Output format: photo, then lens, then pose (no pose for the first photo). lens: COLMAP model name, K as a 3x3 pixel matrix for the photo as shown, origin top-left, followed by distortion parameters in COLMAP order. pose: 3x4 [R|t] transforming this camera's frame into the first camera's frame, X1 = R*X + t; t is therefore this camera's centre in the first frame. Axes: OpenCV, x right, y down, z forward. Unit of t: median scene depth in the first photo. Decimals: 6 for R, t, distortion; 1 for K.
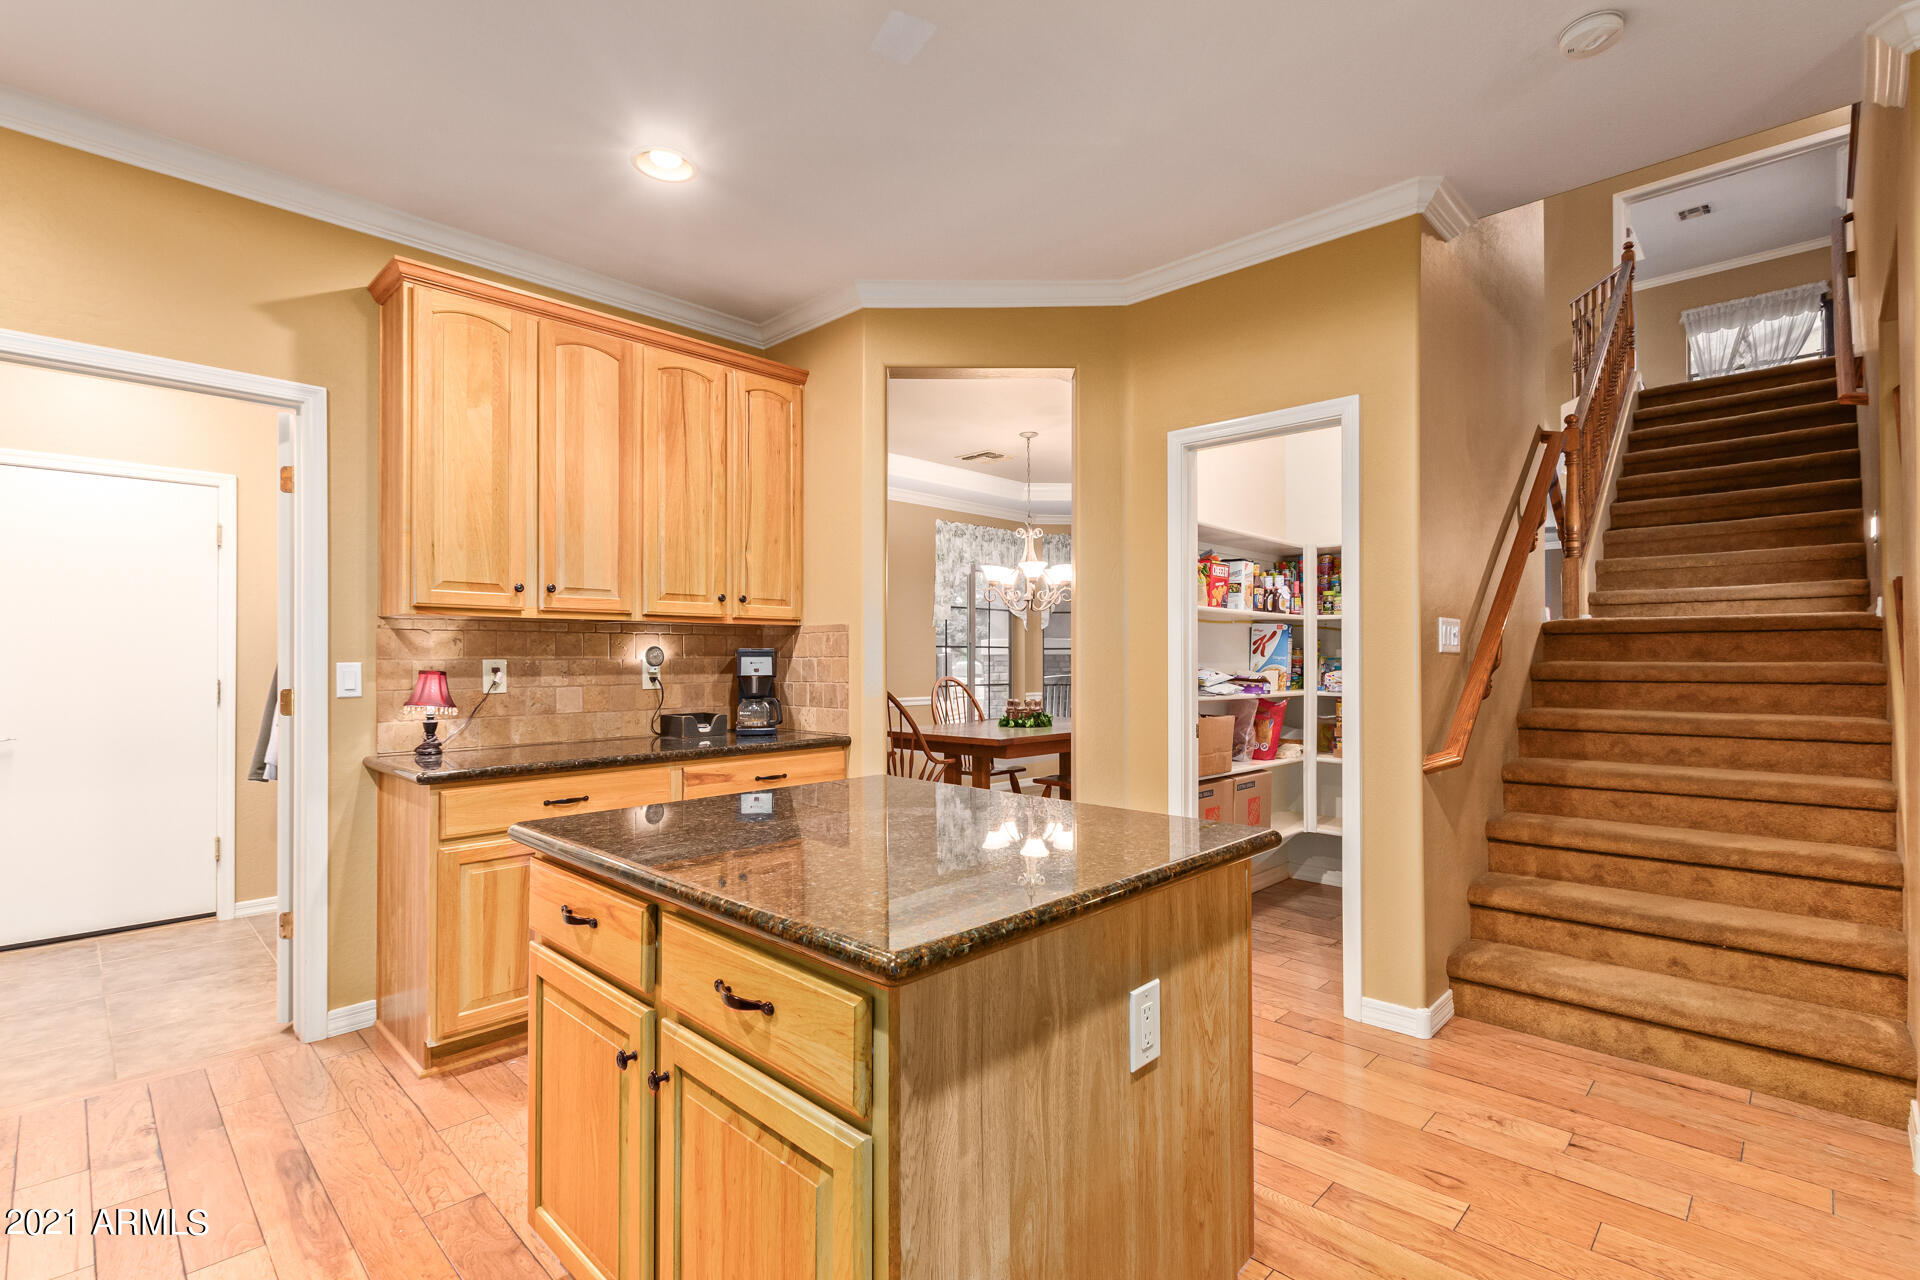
lens RADIAL K [[898.4, 0, 966.5], [0, 898.4, 645.1], [0, 0, 1]] dist [0.005855, -0.001358]
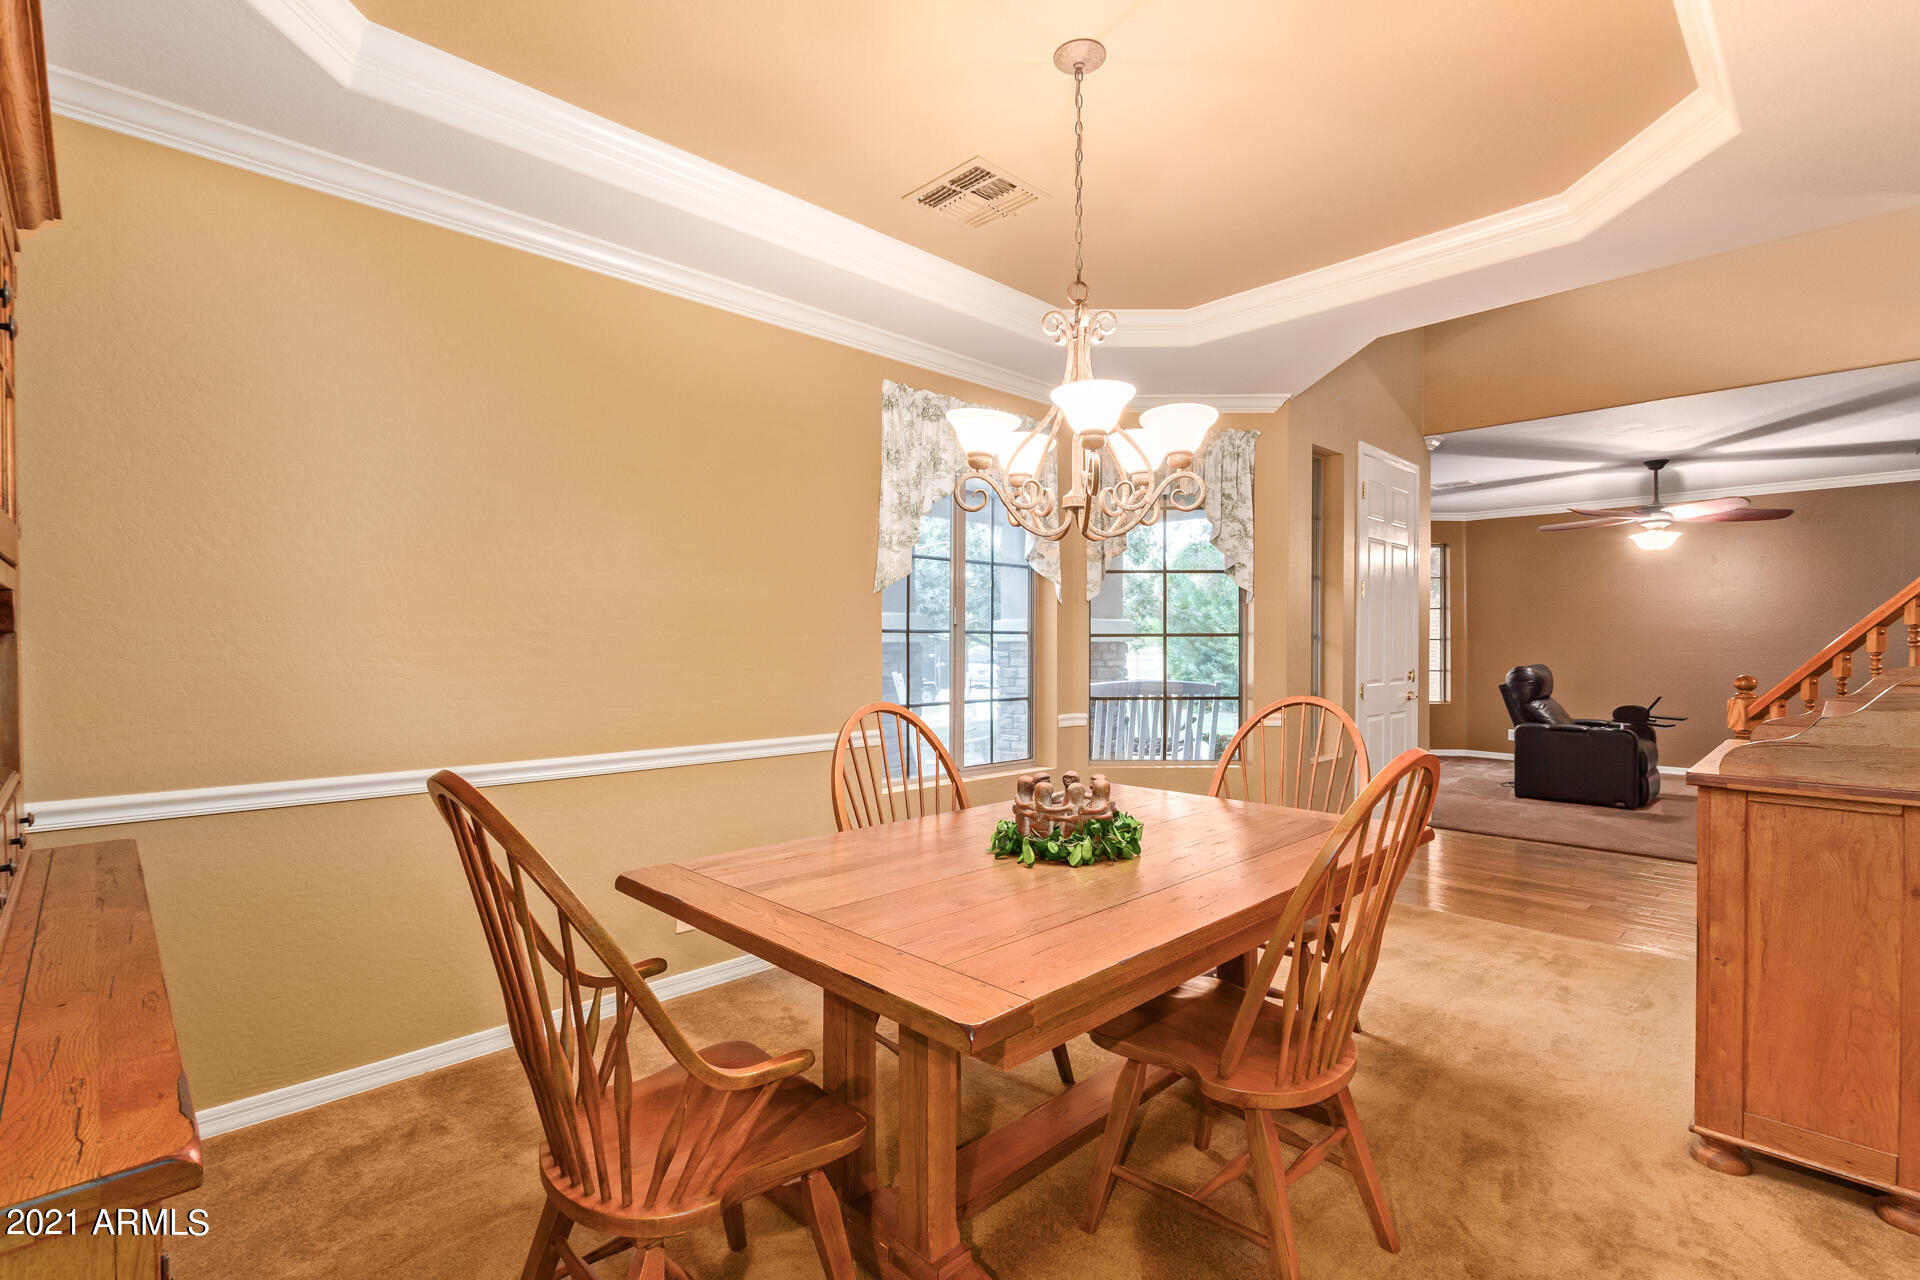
lens RADIAL K [[898.4, 0, 960.7], [0, 898.4, 640.2], [0, 0, 1]] dist [0.005855, -0.001358]
pose [[0.999411, 0.000764, -0.034310, 0.035678], [-0.000281, 0.999901, 0.014080, -0.000999], [0.034317, -0.014062, 0.999312, 0.647714]]
